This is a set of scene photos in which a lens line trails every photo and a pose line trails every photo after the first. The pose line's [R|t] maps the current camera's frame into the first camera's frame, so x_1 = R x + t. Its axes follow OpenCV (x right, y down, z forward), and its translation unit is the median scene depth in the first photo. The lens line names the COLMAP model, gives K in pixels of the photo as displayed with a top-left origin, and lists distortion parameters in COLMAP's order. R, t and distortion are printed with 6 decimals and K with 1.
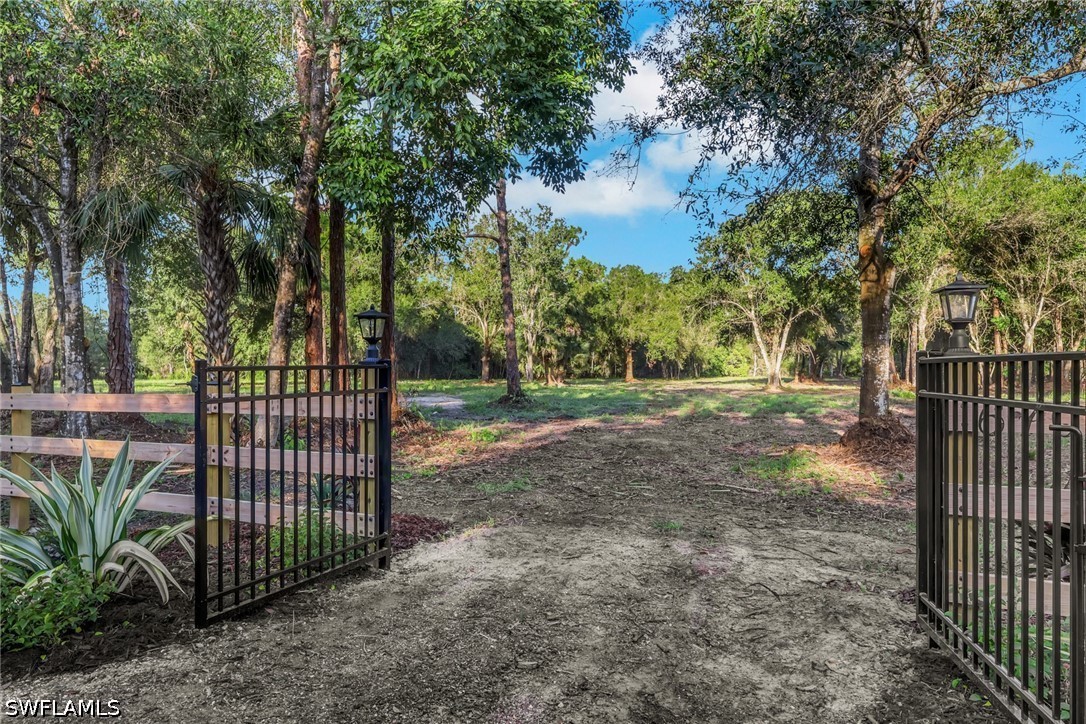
lens RADIAL K [[711.3, 0, 516.0], [0, 711.3, 365.5], [0, 0, 1]] dist [0.009139, 0.001393]
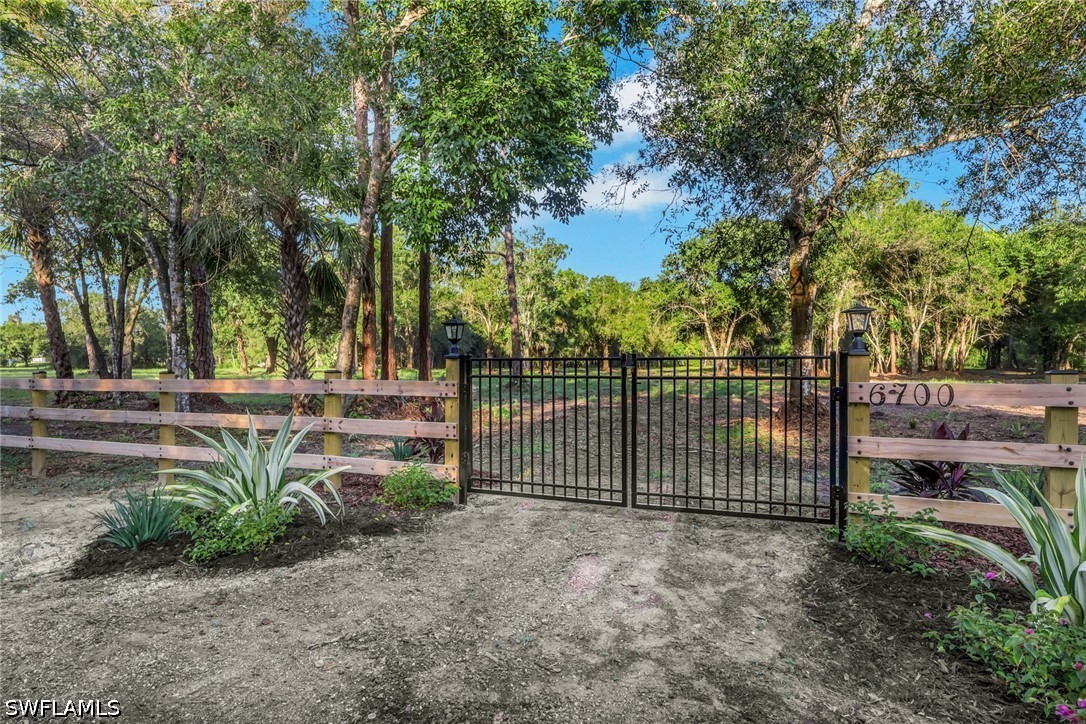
lens RADIAL K [[610.8, 0, 537.3], [0, 610.8, 361.6], [0, 0, 1]] dist [0.011767, -0.001734]
pose [[0.997917, 0.001443, 0.064491, -0.059384], [-0.001995, 0.999962, 0.008494, -0.002736], [-0.064476, -0.008604, 0.997882, -0.104563]]
